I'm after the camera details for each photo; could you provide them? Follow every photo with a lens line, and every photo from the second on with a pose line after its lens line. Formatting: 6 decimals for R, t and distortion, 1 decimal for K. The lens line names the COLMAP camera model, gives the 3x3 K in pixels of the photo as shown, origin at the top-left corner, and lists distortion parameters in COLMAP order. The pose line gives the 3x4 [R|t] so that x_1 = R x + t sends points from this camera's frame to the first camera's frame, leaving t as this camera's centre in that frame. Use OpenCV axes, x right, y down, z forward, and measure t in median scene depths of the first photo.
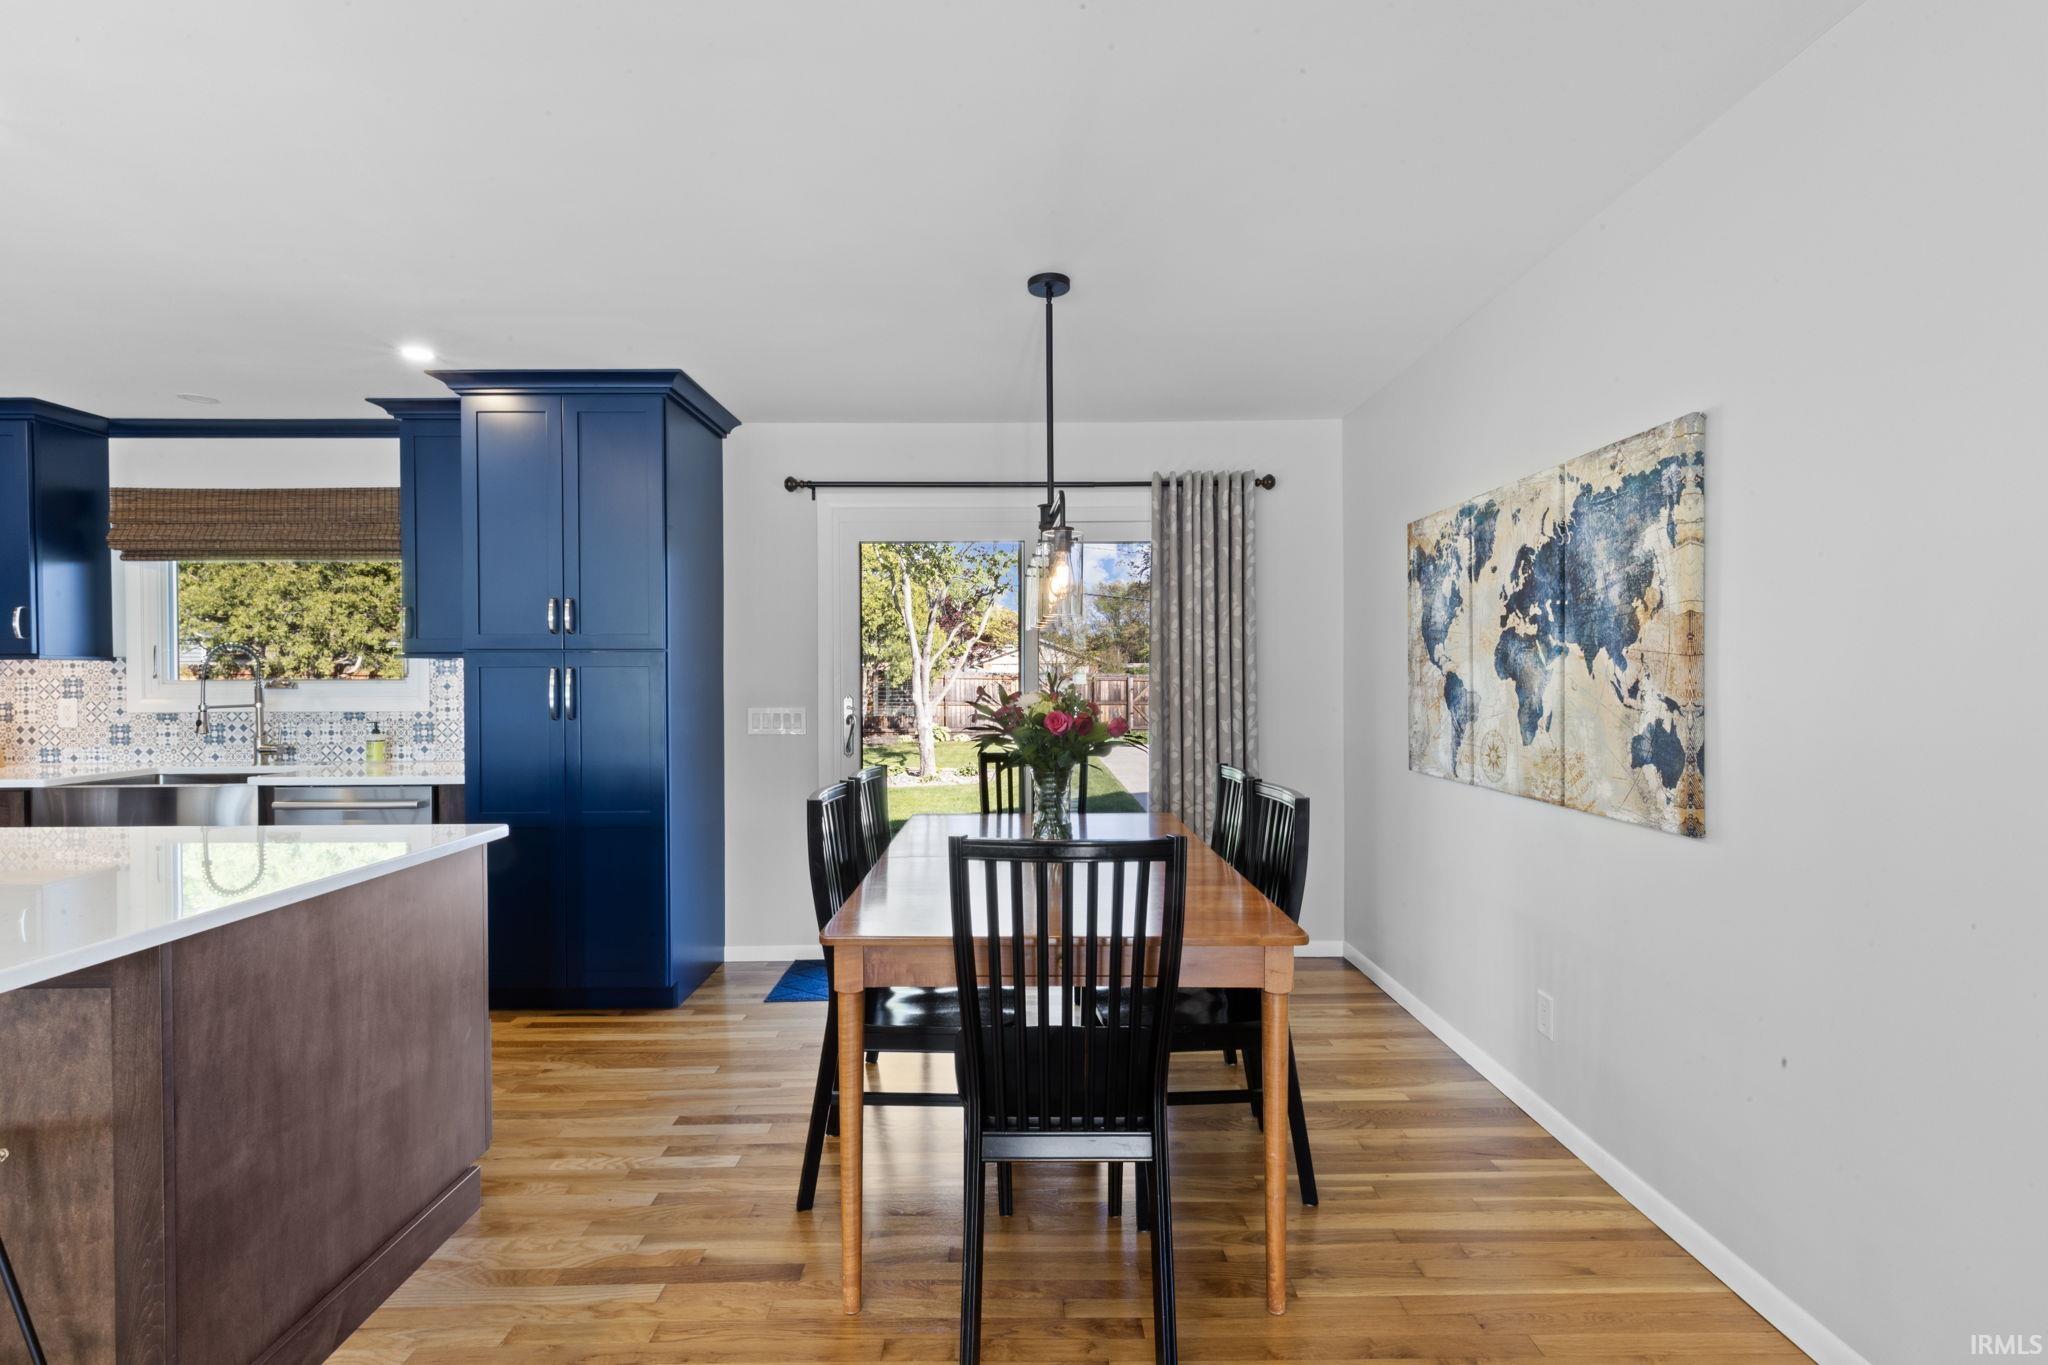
lens RADIAL K [[921.9, 0, 1023.1], [0, 921.9, 689.6], [0, 0, 1]] dist [0.010335, -0.000585]
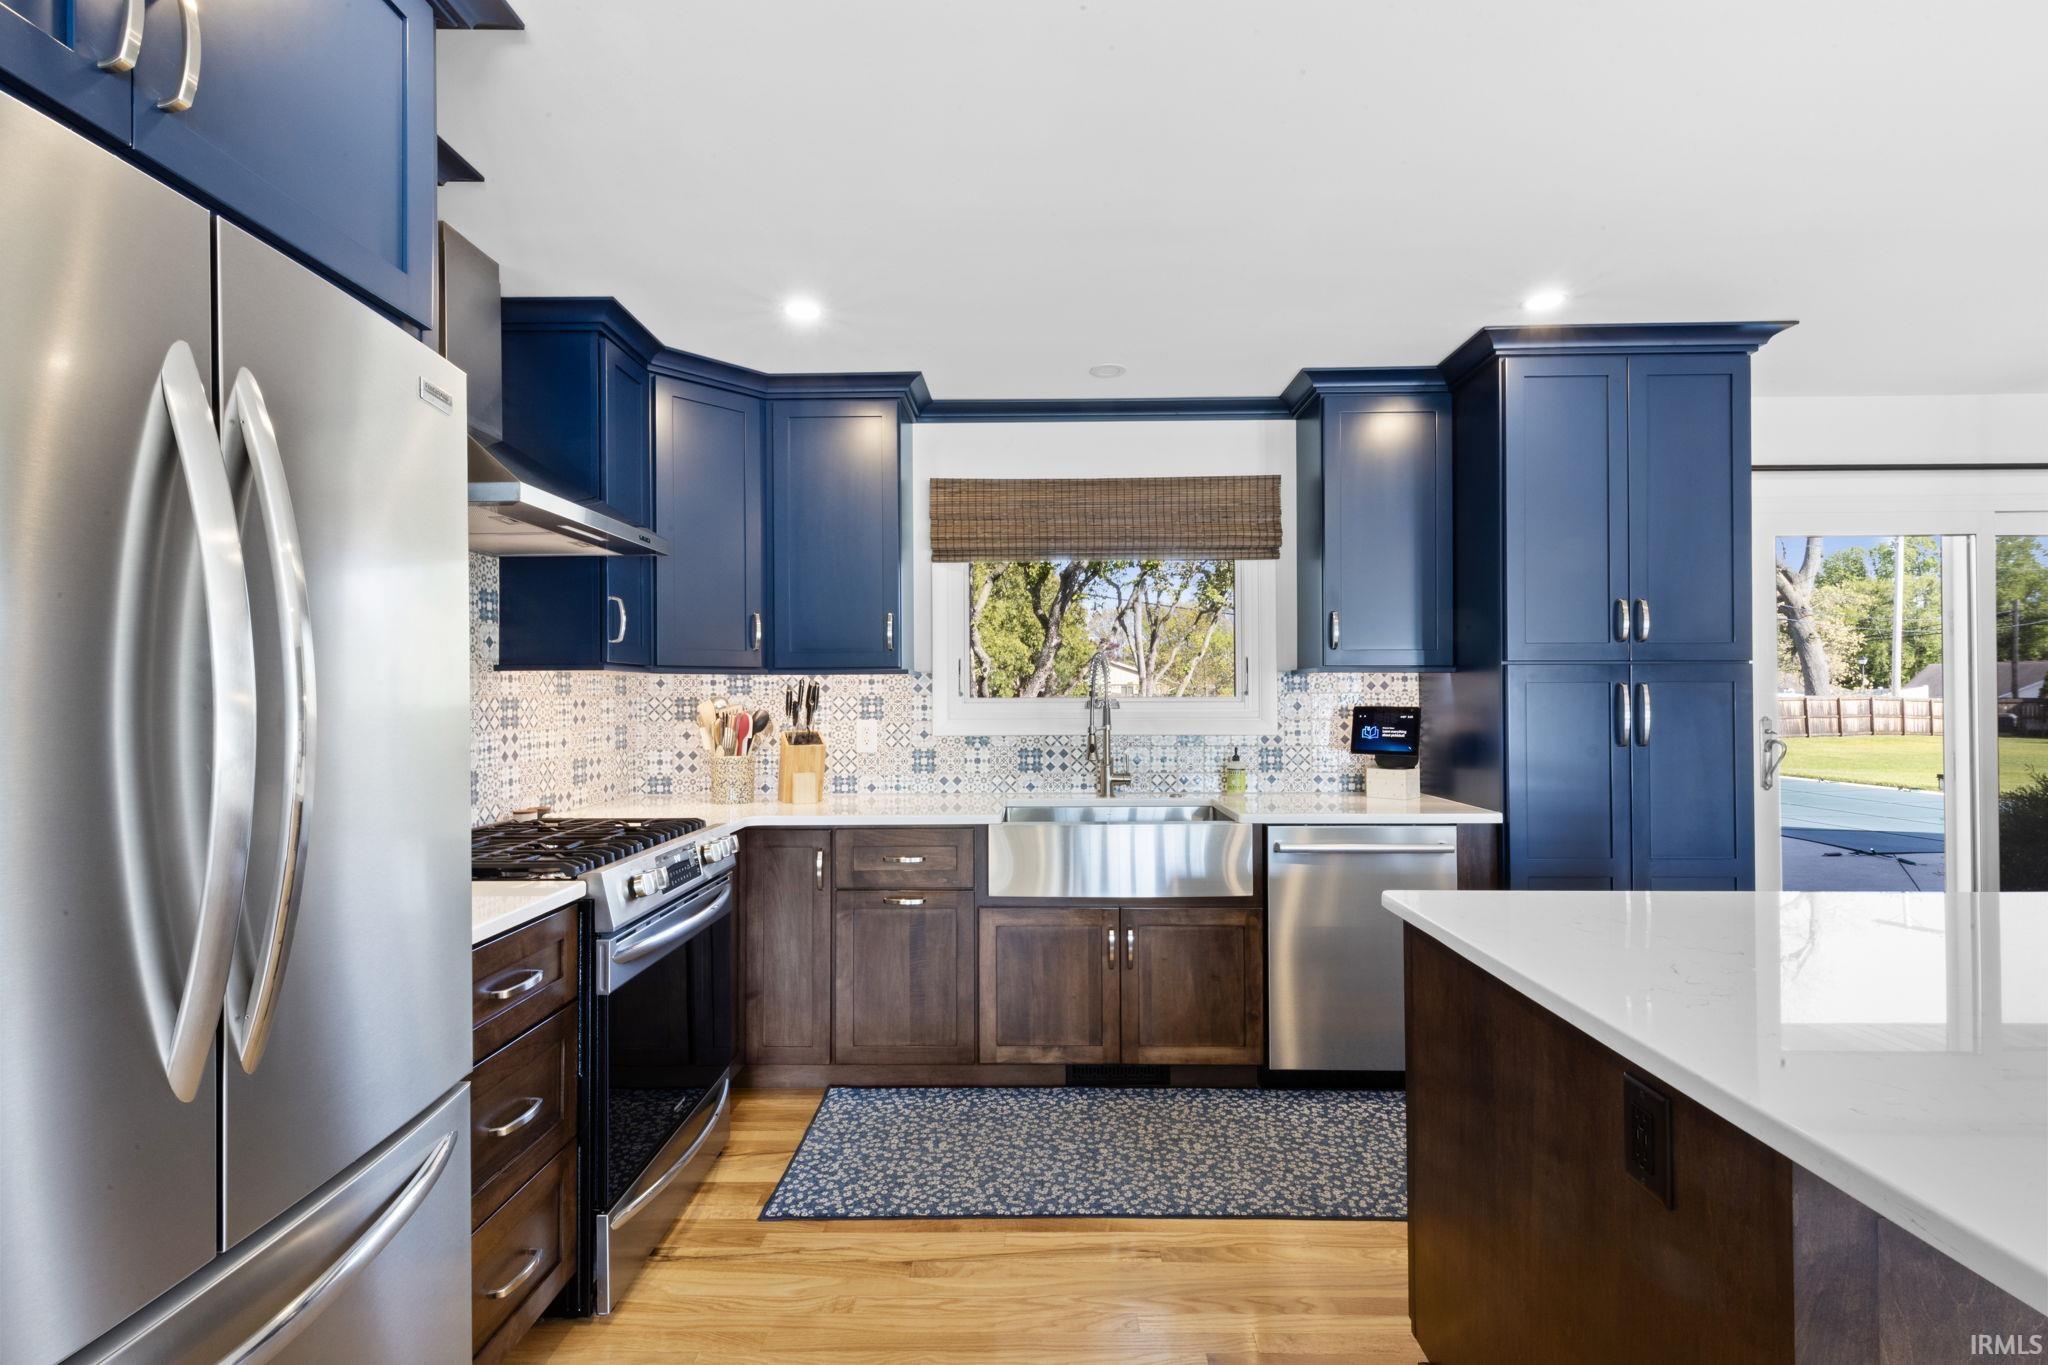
lens RADIAL K [[921.9, 0, 1023.1], [0, 921.9, 689.6], [0, 0, 1]] dist [0.010335, -0.000585]
pose [[0.999808, 0.000646, -0.019579, -0.892883], [-0.001092, 0.999740, -0.022765, 0.001286], [0.019559, 0.022782, 0.999549, 0.142417]]
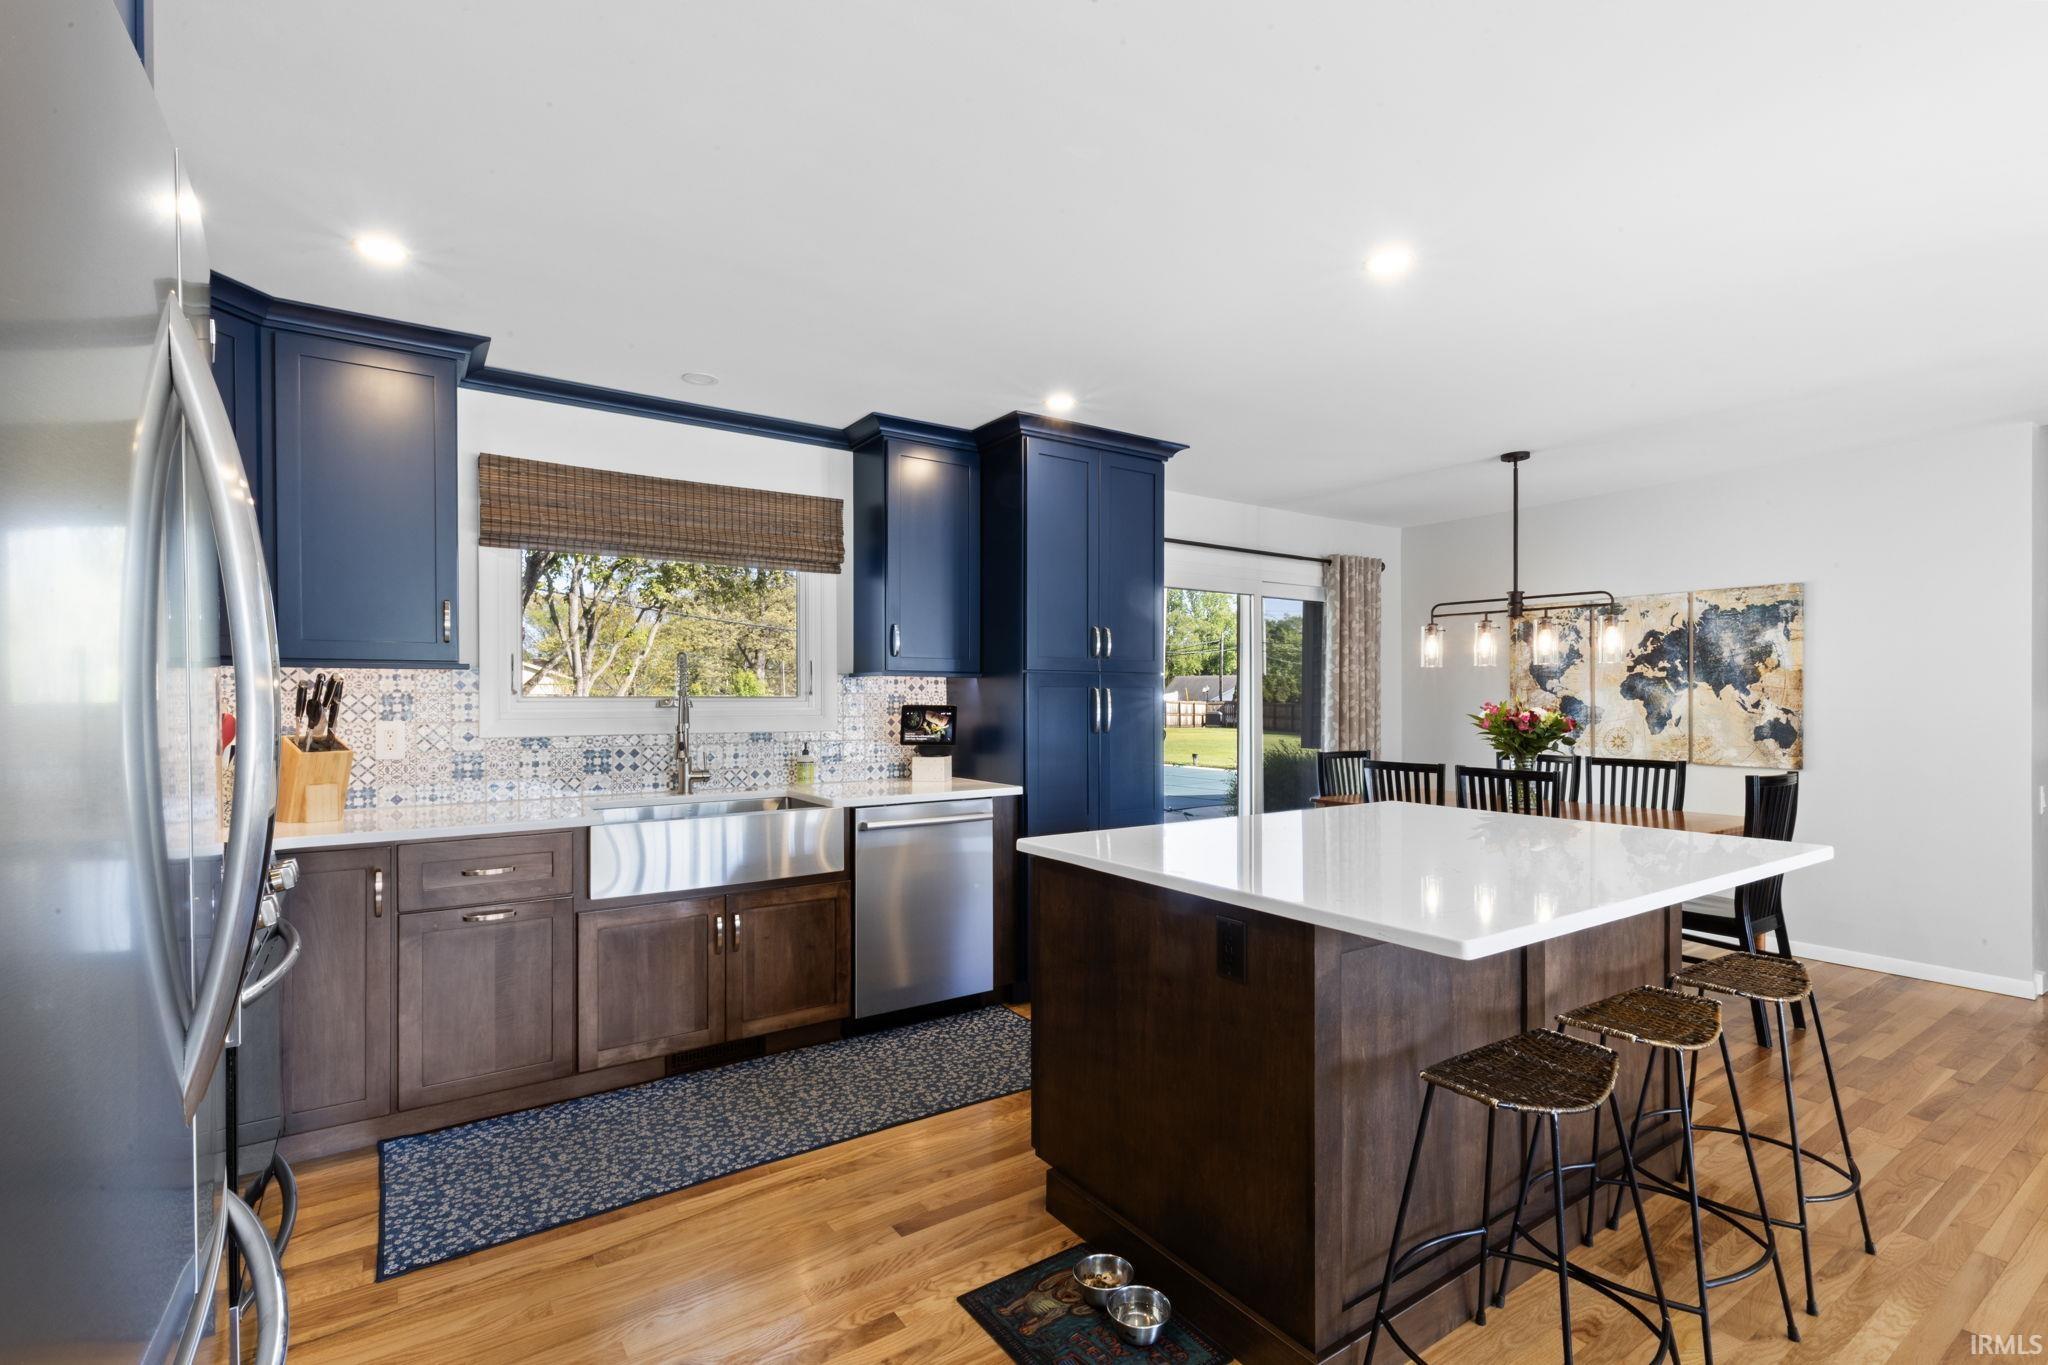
lens RADIAL K [[932.4, 0, 1031.5], [0, 932.4, 701.3], [0, 0, 1]] dist [0.009385, -0.000587]
pose [[0.824219, 0.002390, 0.566266, -1.063756], [0.004512, 0.999932, -0.010789, 0.004527], [-0.566253, 0.011448, 0.824152, 0.086311]]
